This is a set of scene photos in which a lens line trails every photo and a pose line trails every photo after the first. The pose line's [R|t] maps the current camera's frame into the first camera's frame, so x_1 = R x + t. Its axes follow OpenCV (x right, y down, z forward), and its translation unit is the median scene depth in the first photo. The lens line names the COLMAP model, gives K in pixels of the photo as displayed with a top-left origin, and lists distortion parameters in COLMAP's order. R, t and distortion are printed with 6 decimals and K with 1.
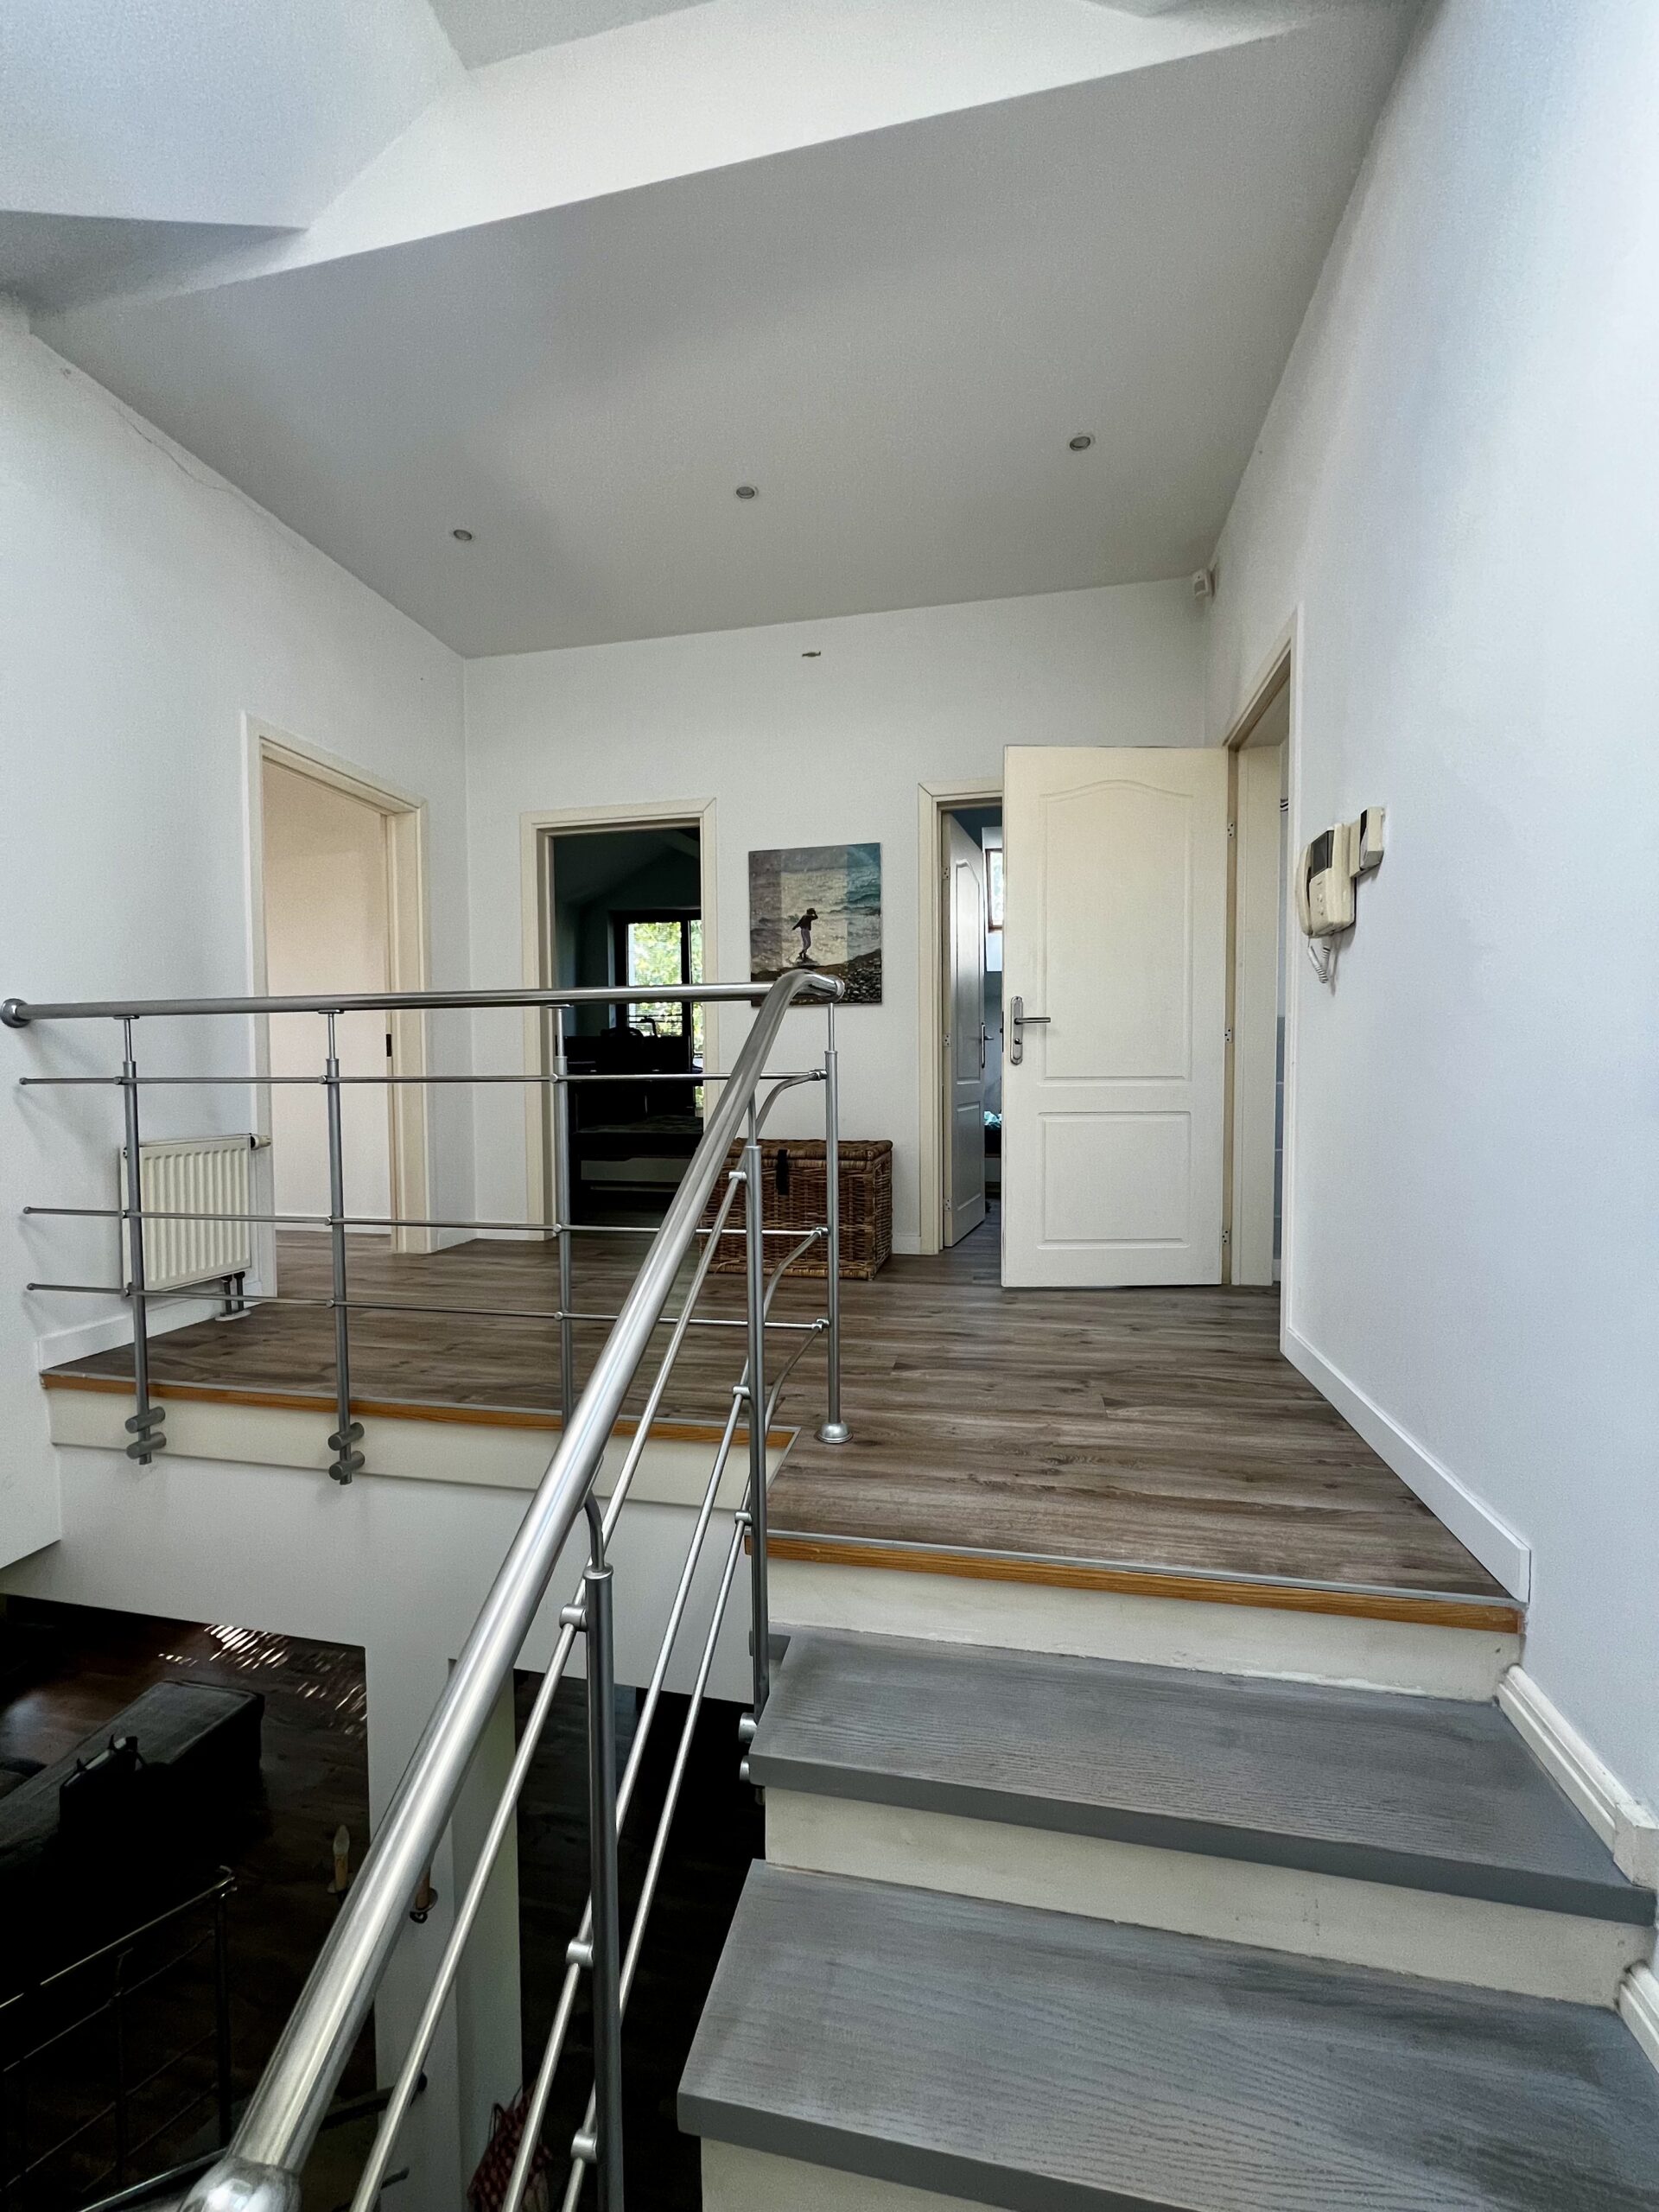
lens RADIAL K [[888.7, 0, 825.2], [0, 888.7, 1098.1], [0, 0, 1]] dist [-0.001408, -0.001230]
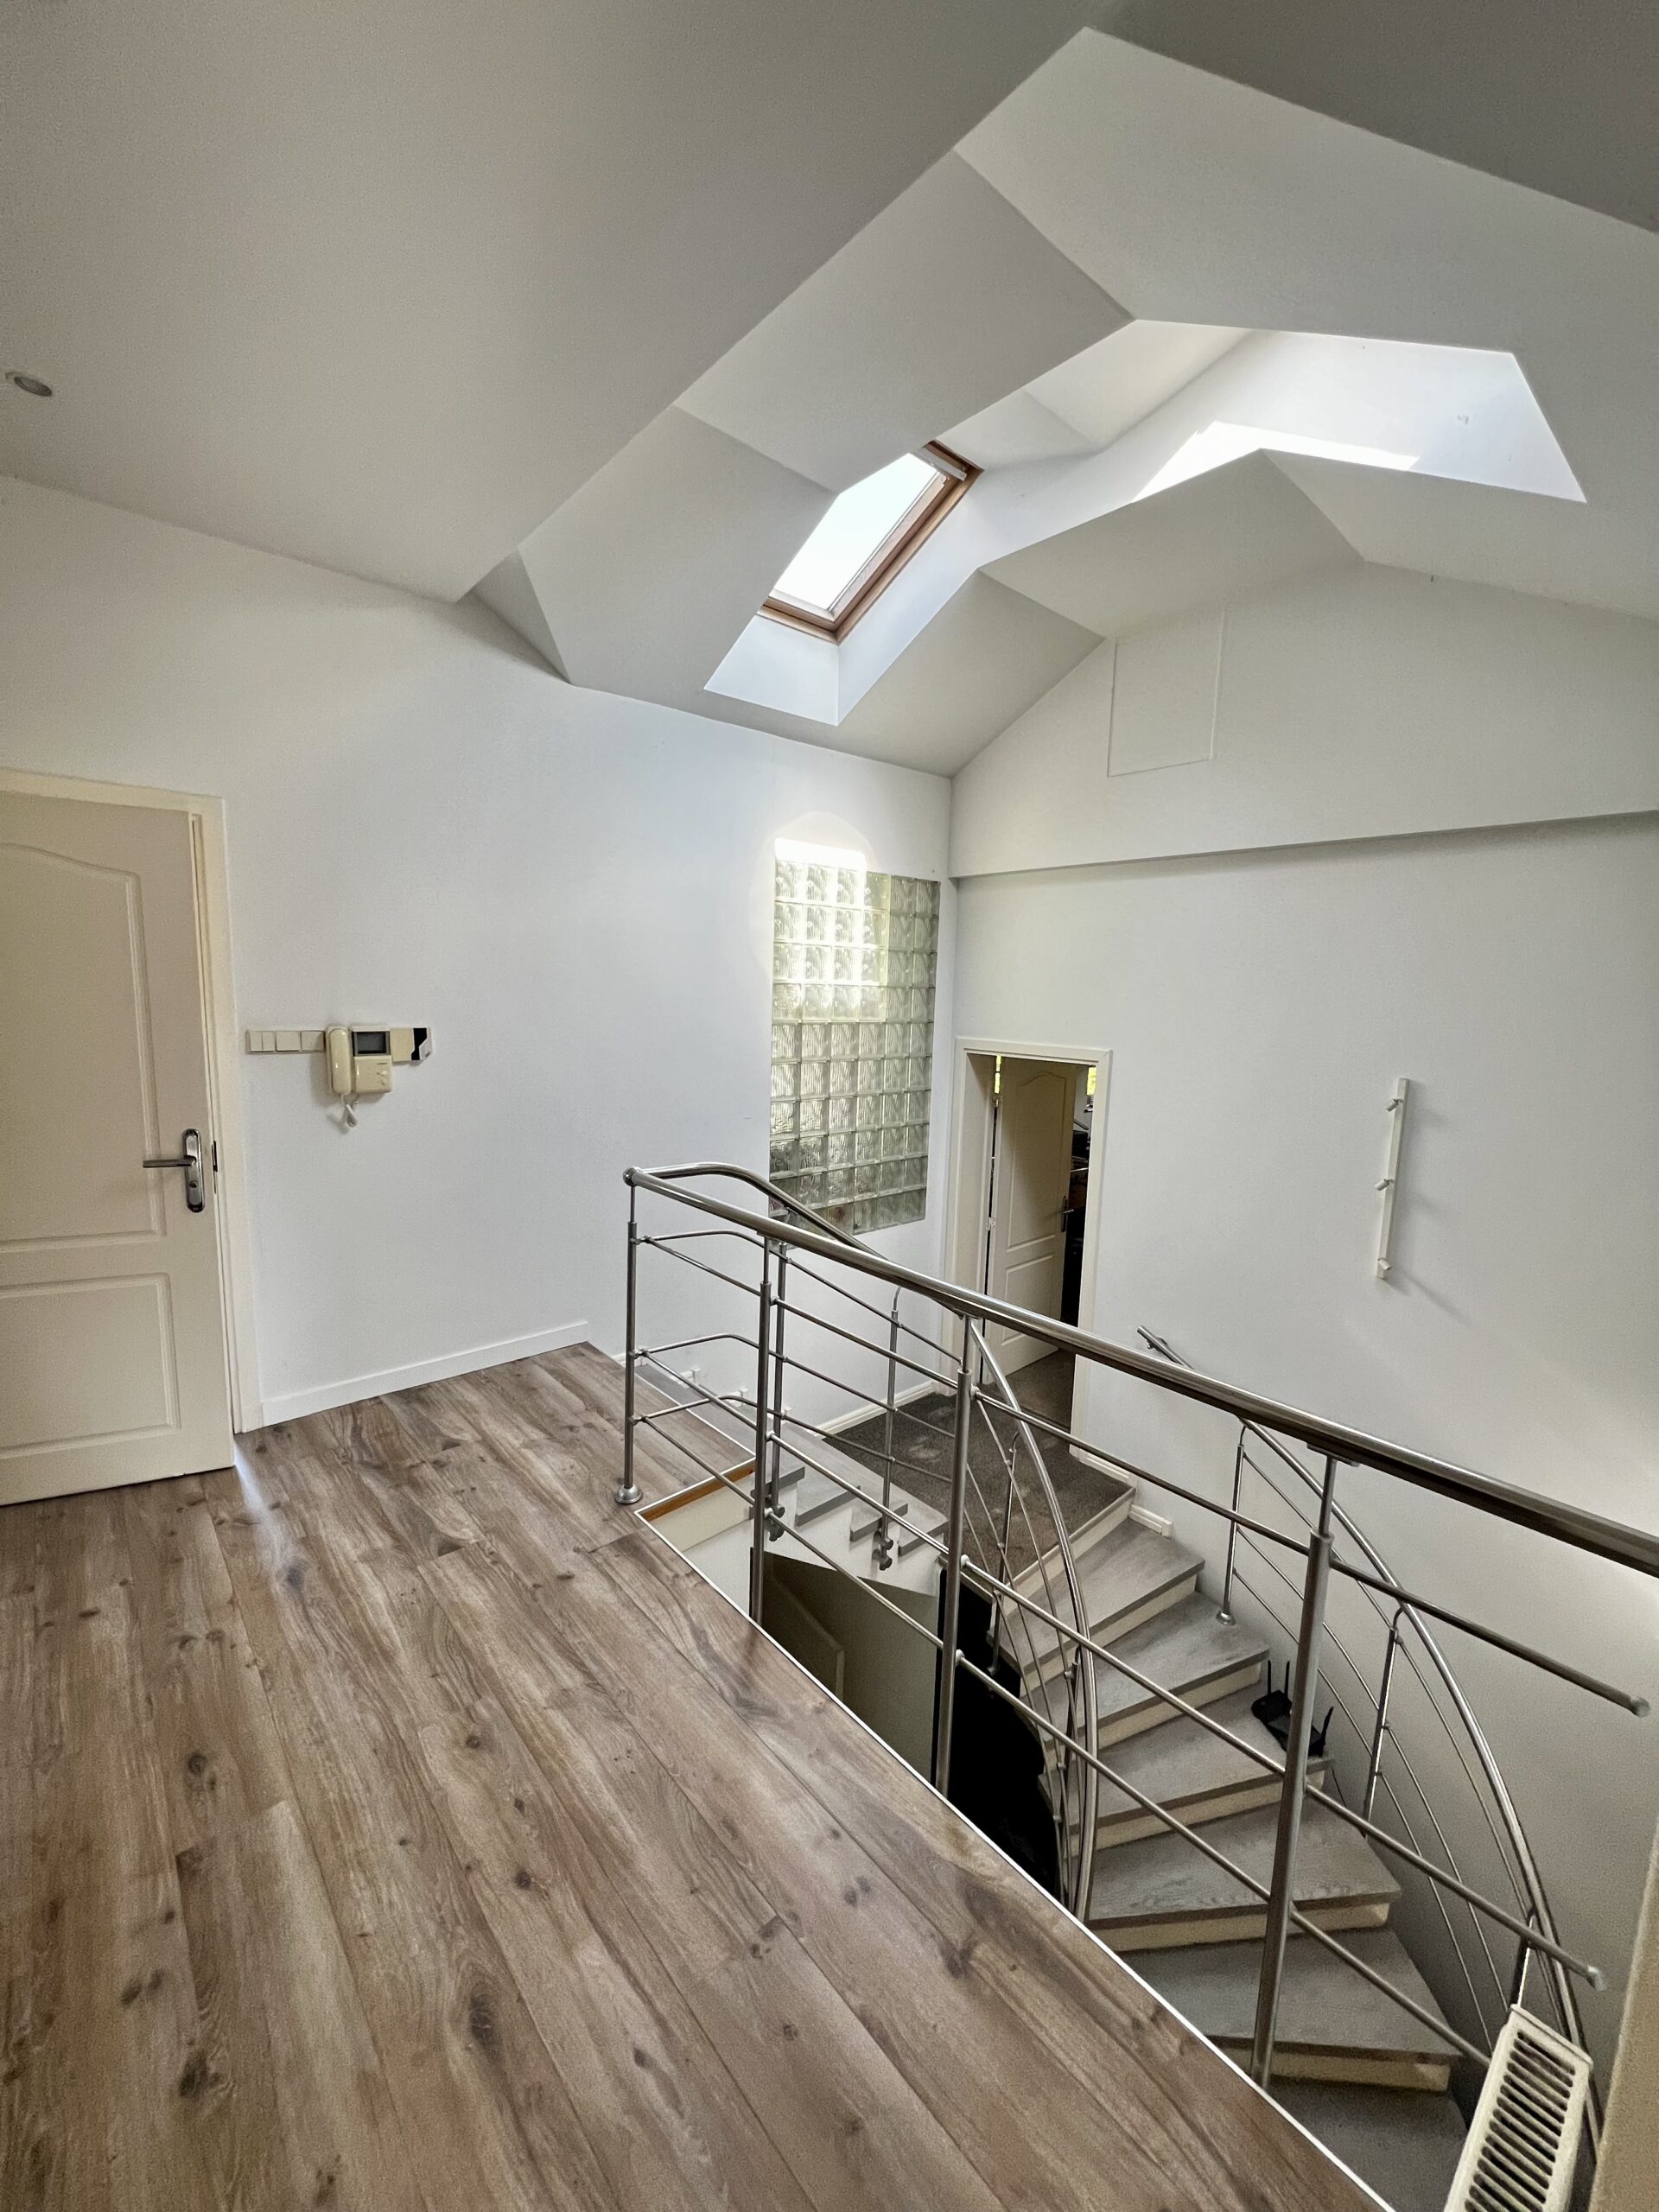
lens RADIAL K [[881.8, 0, 825.5], [0, 881.8, 1105.1], [0, 0, 1]] dist [-0.000068, -0.000512]
pose [[-0.798193, -0.095860, 0.594726, -0.920107], [-0.002050, 0.987684, 0.156447, -0.399877], [-0.602399, 0.123656, -0.788559, 1.701380]]
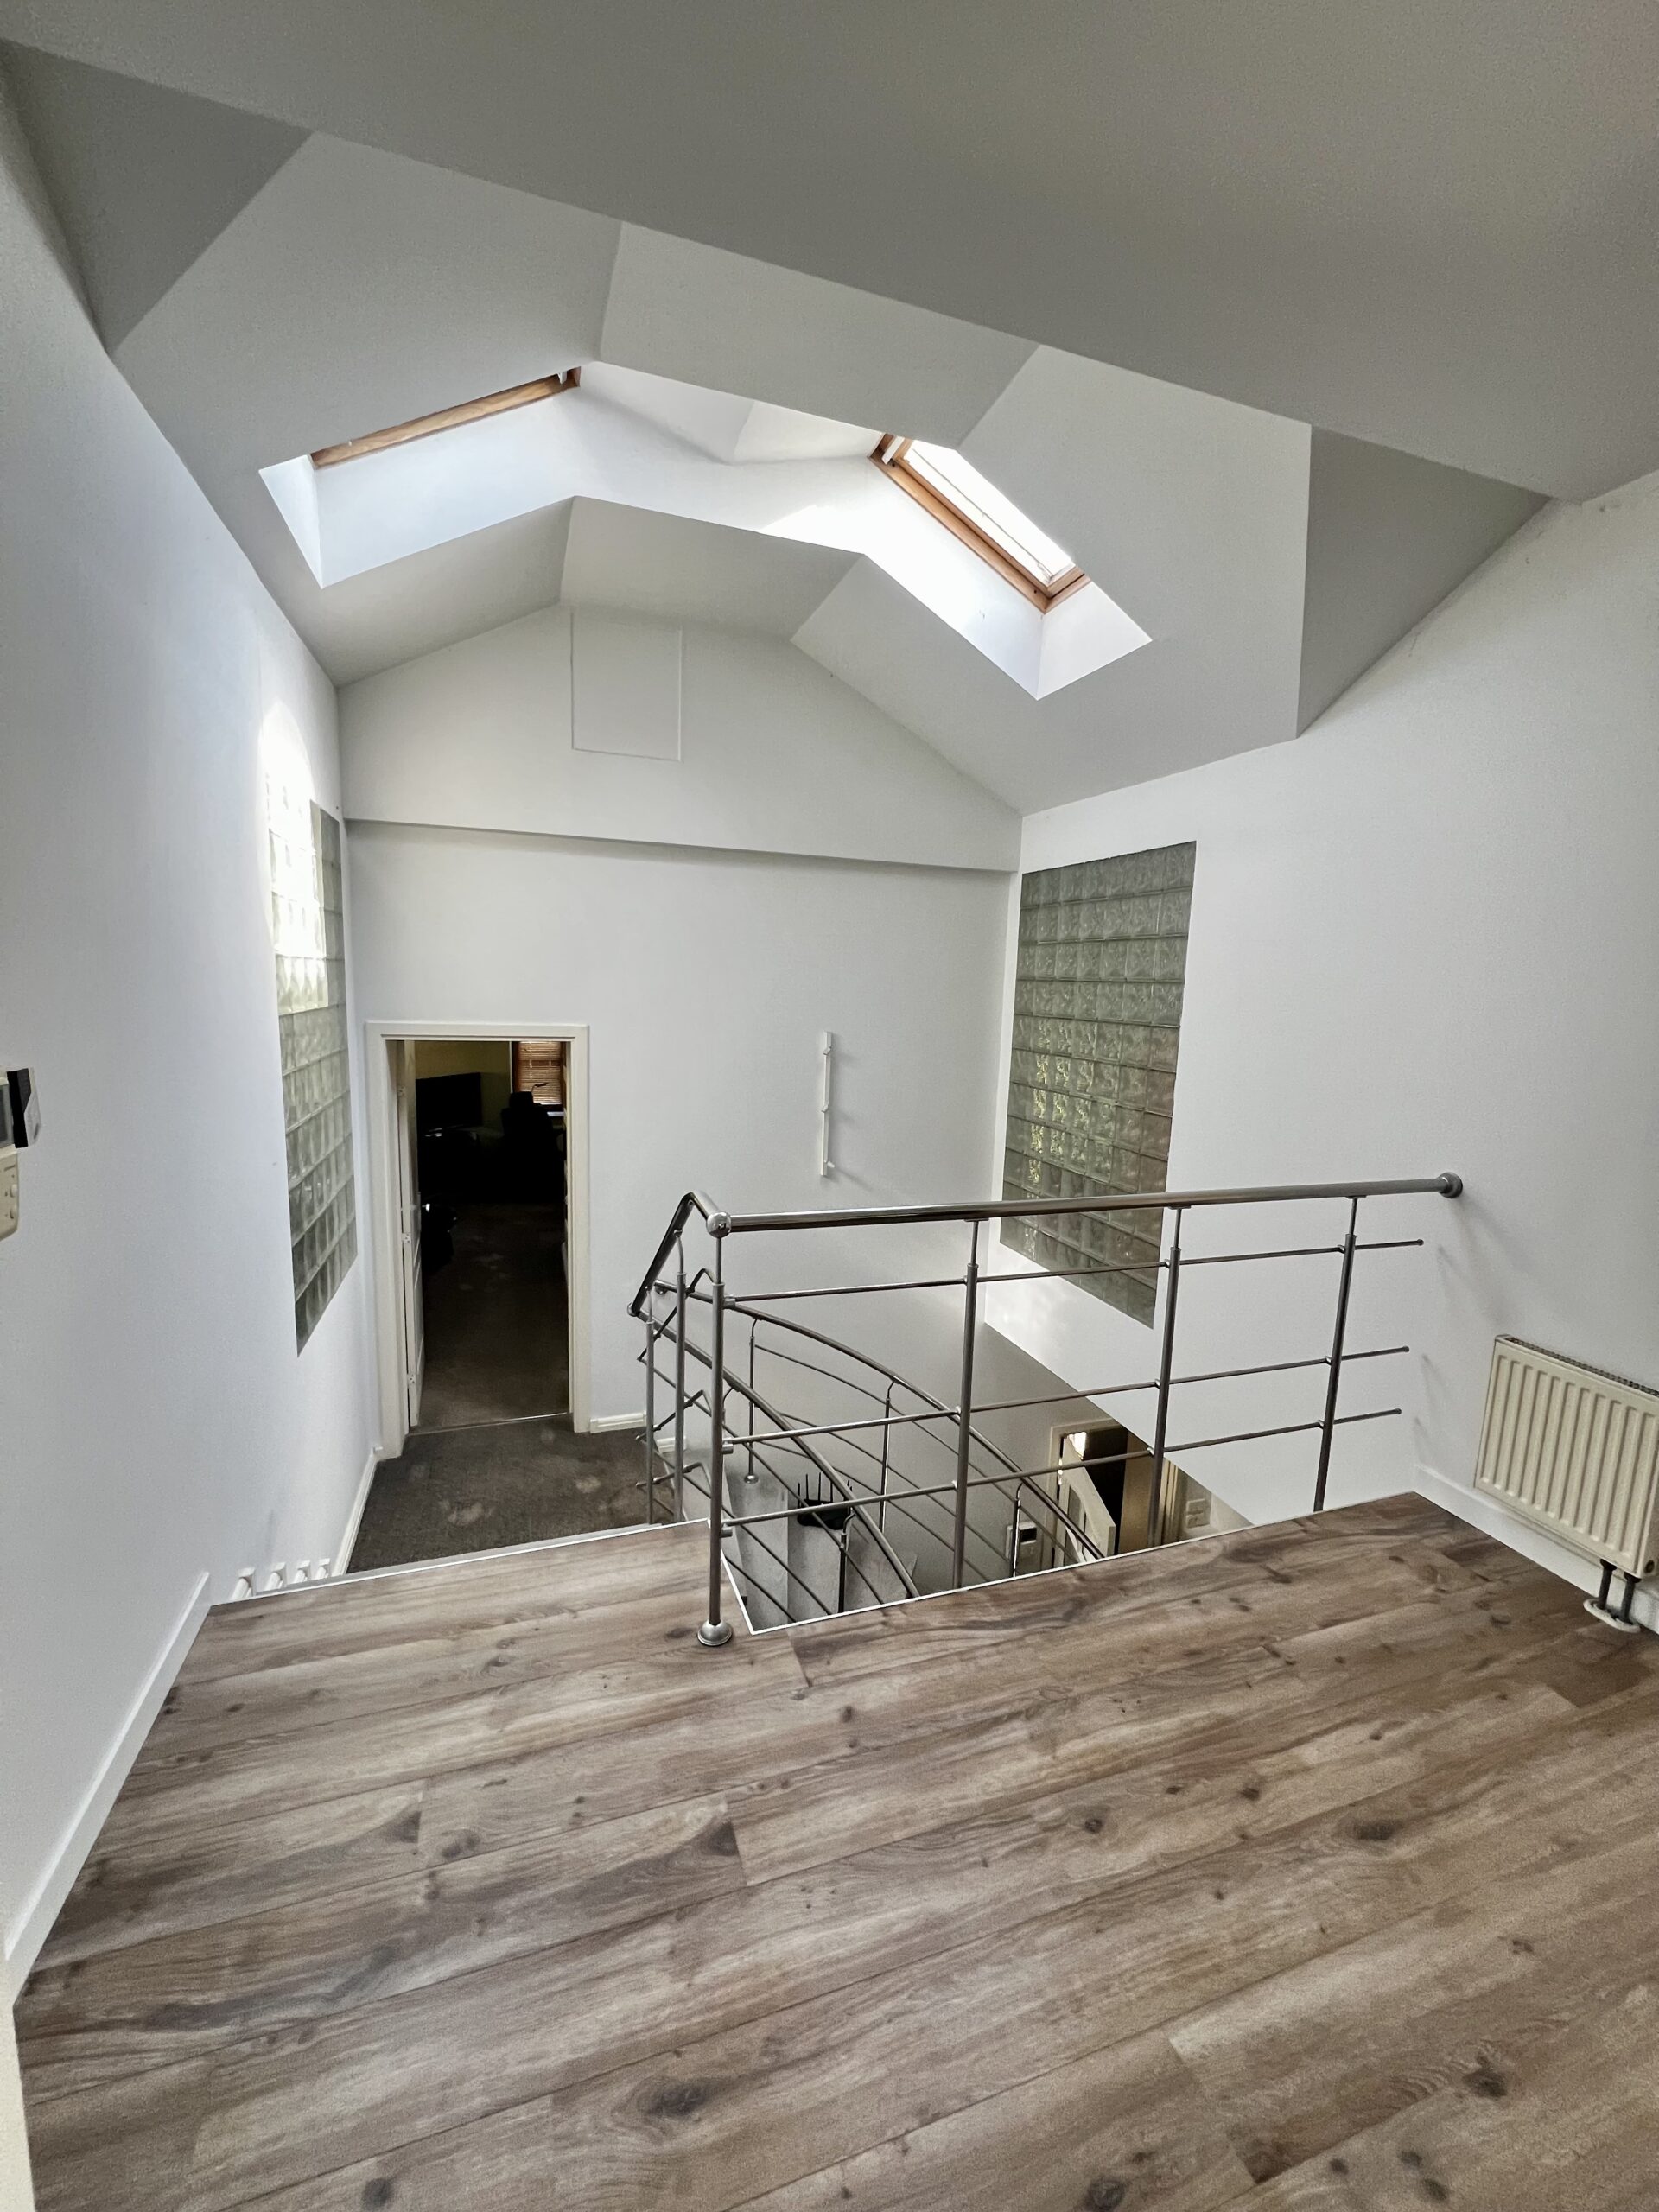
lens RADIAL K [[881.8, 0, 822.5], [0, 881.8, 1111.6], [0, 0, 1]] dist [-0.000068, -0.000512]
pose [[-0.860033, 0.051617, -0.507620, 0.376444], [-0.043885, 0.983700, 0.174378, -0.395054], [0.508347, 0.172248, -0.843750, 1.732761]]
